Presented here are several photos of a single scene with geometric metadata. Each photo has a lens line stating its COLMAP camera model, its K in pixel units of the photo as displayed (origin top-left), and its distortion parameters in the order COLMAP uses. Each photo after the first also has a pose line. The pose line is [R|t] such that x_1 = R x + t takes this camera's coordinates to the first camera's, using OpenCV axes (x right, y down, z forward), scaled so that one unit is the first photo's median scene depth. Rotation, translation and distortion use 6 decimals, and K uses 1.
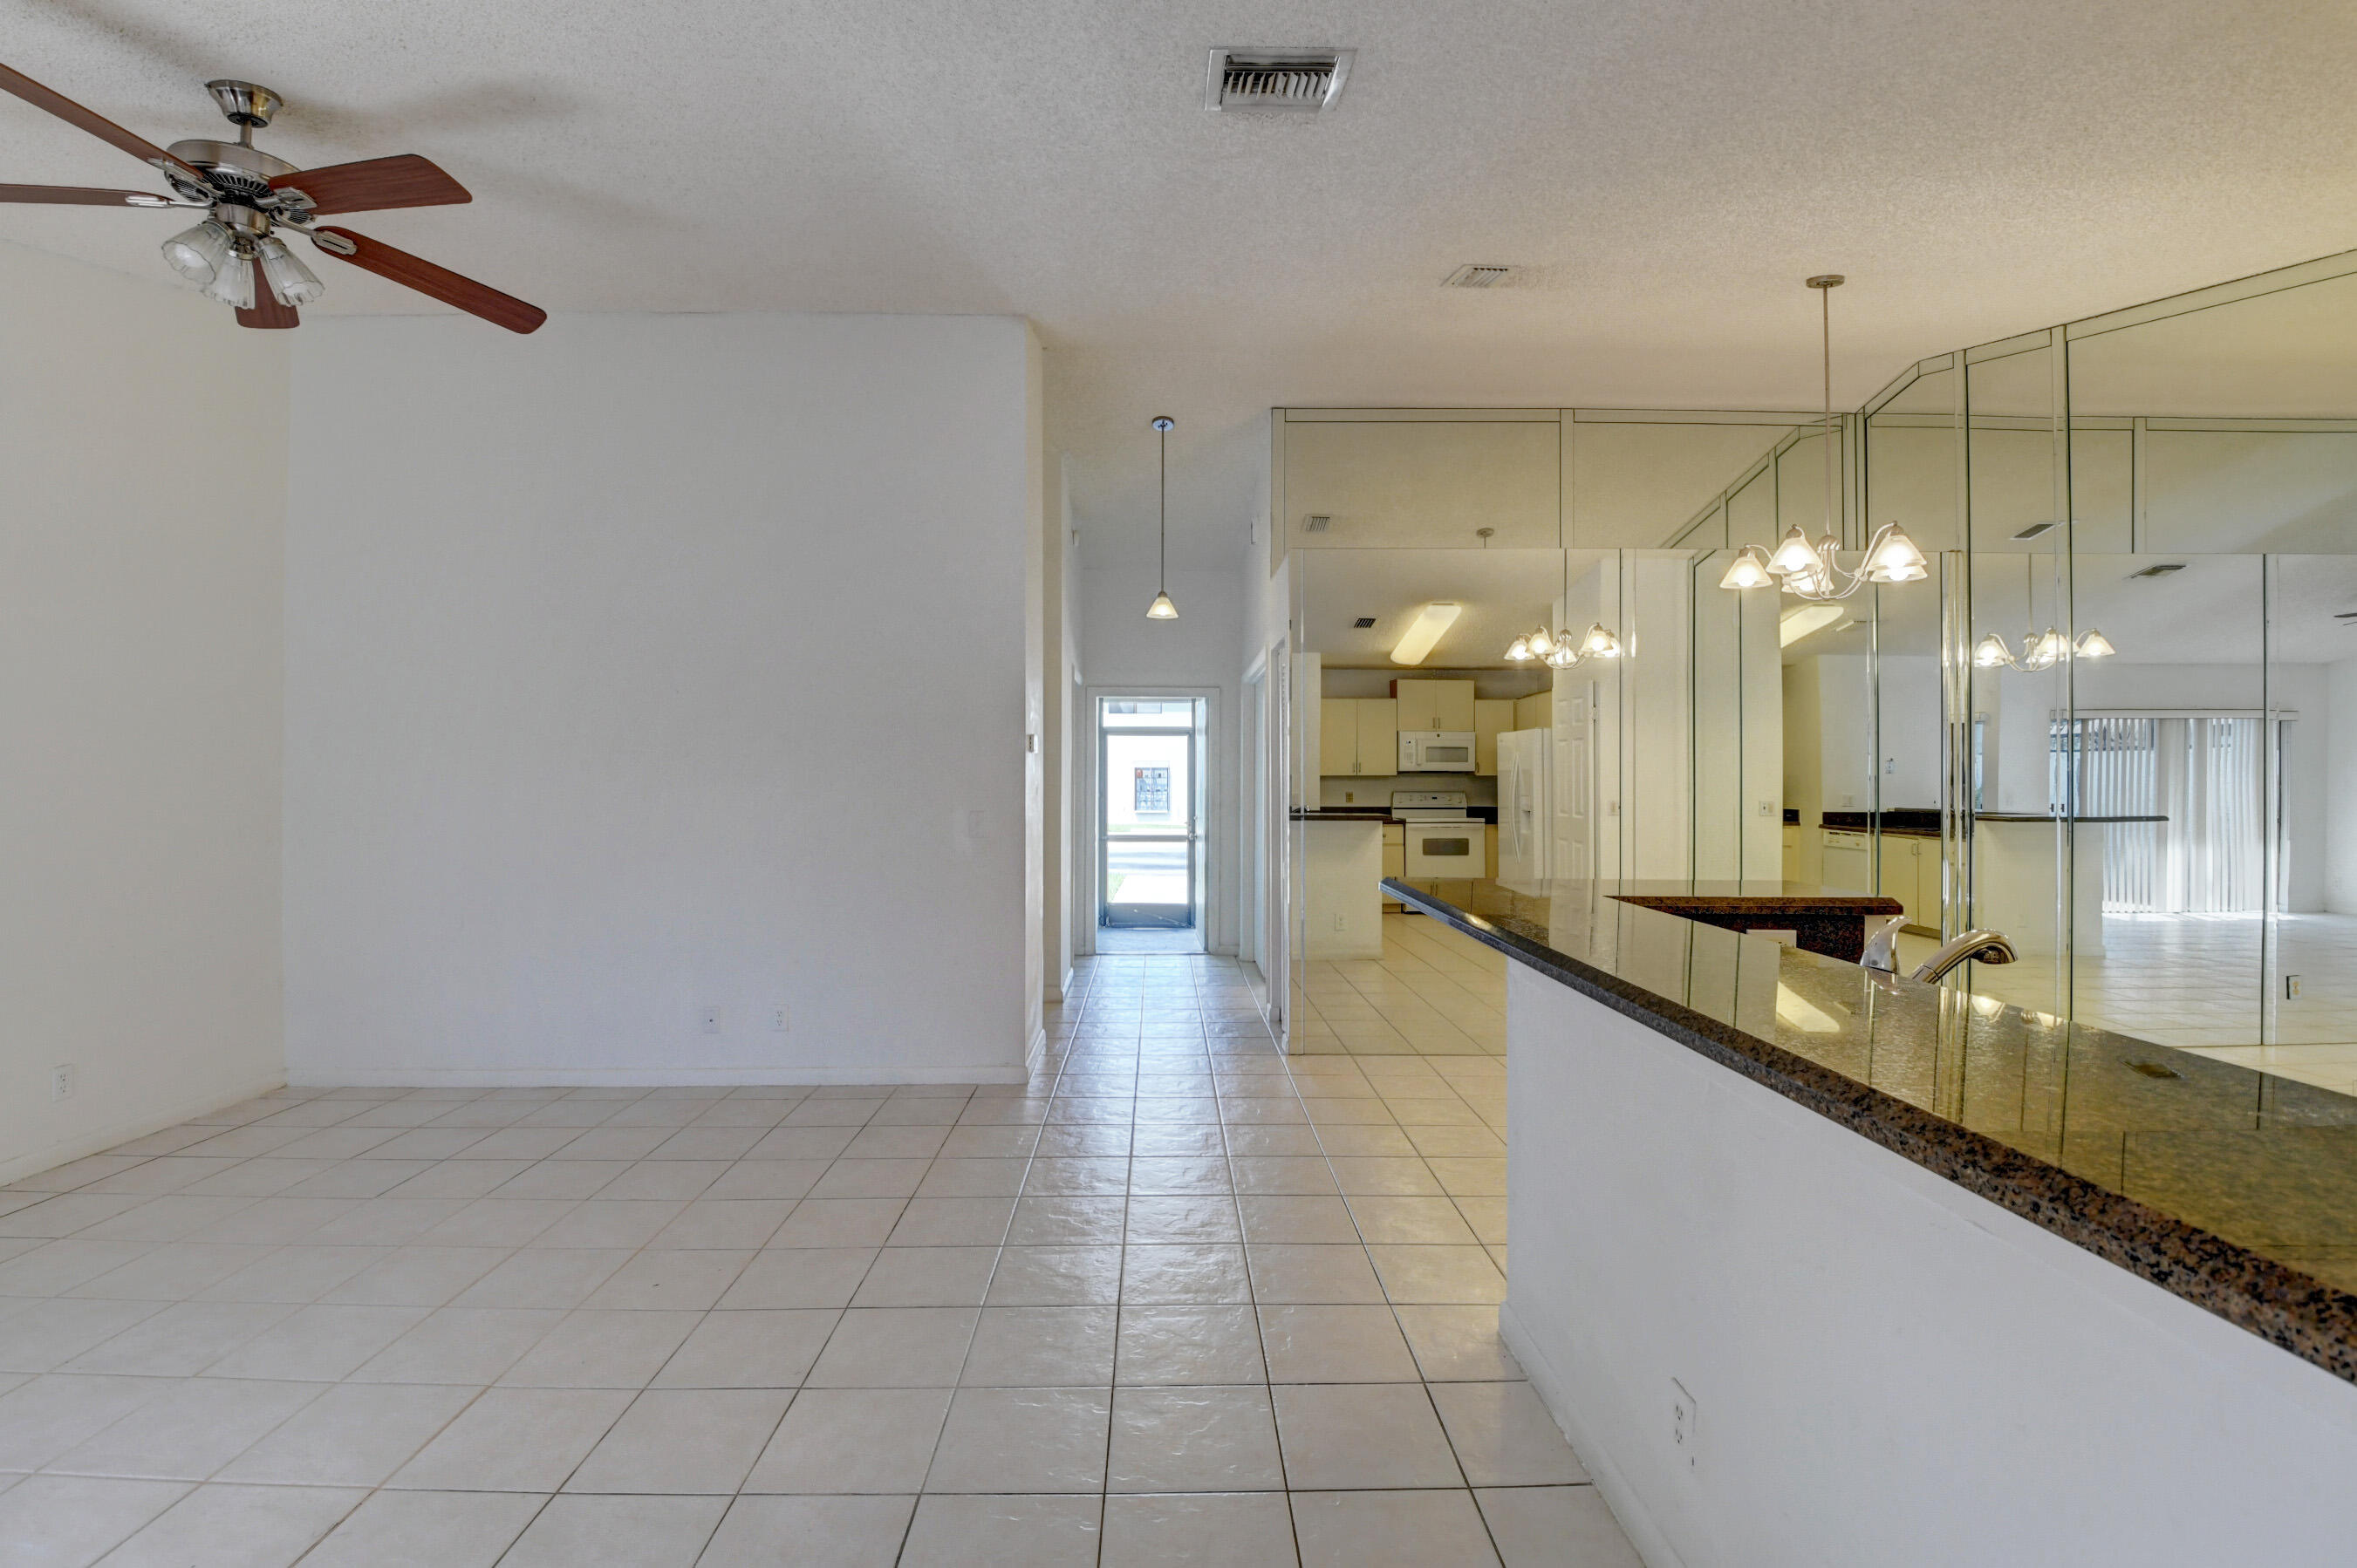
lens RADIAL K [[1035.9, 0, 1176.1], [0, 1035.9, 773.4], [0, 0, 1]] dist [0.013782, -0.026121]
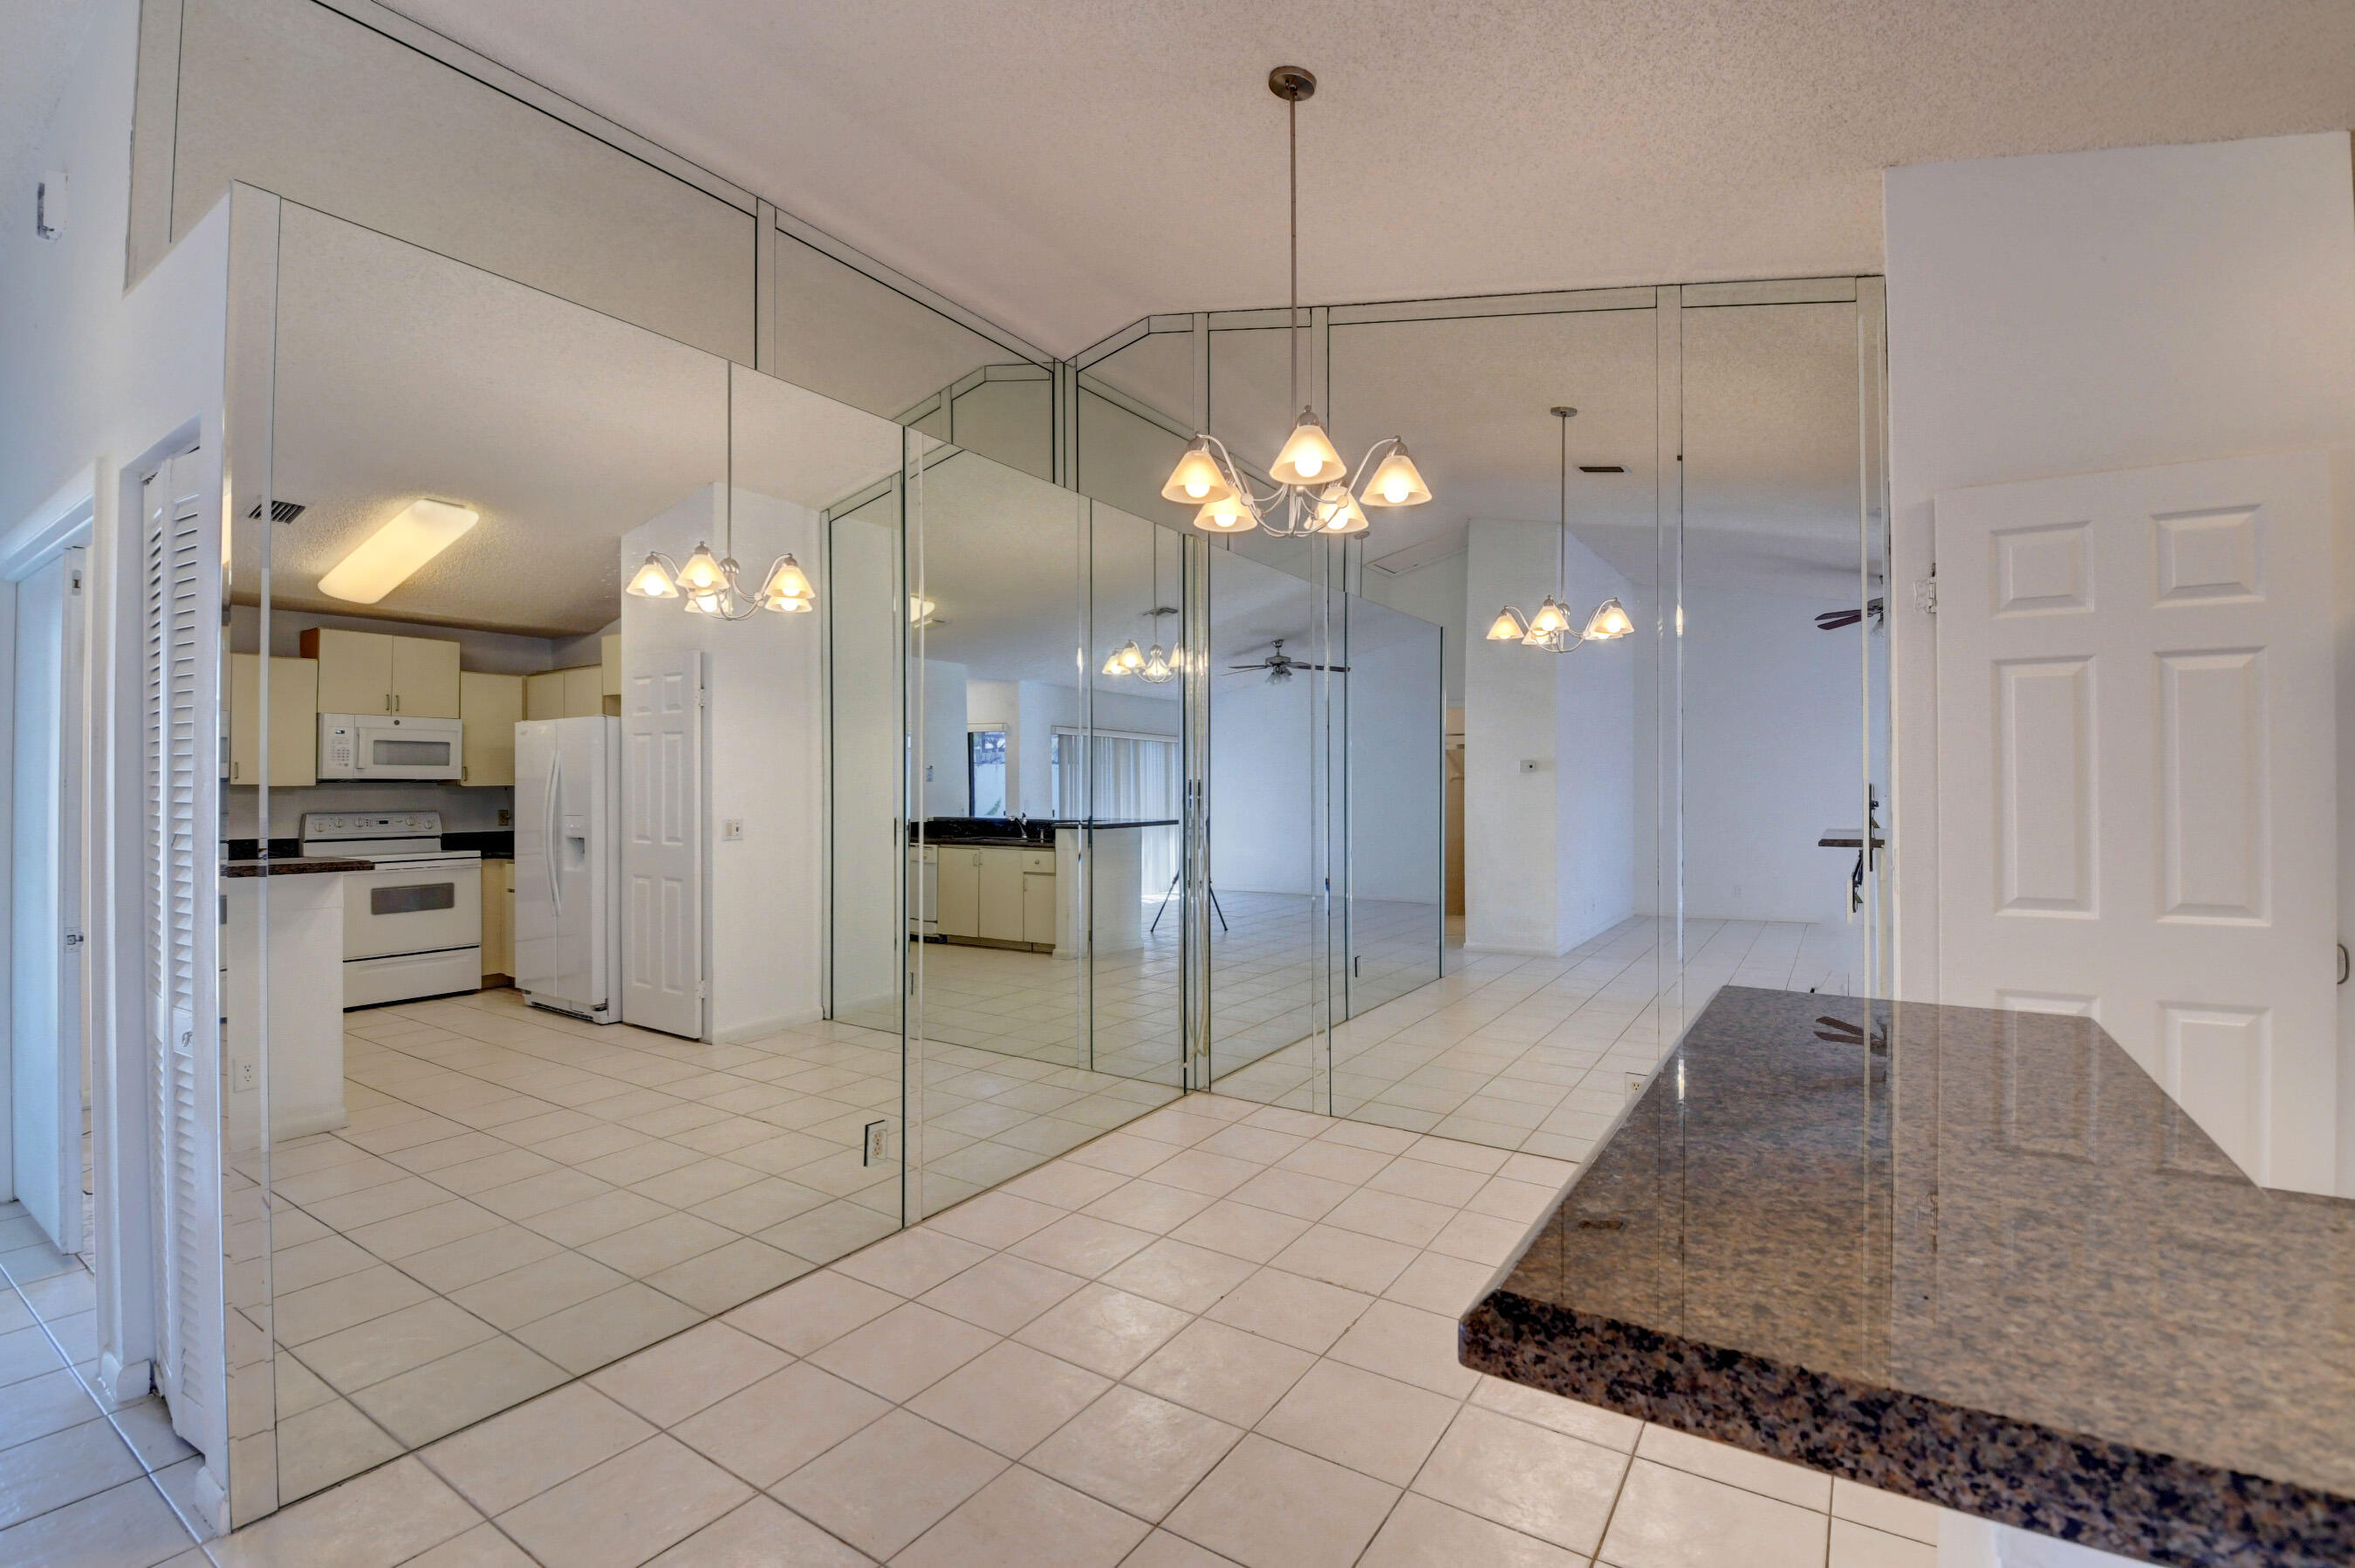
lens RADIAL K [[1059.5, 0, 1172.0], [0, 1059.5, 774.1], [0, 0, 1]] dist [-0.031861, 0.000132]
pose [[0.565797, 0.007129, 0.824513, -0.004723], [0.000271, 0.999961, -0.008832, 0.000605], [-0.824544, 0.005221, 0.565773, 0.381935]]
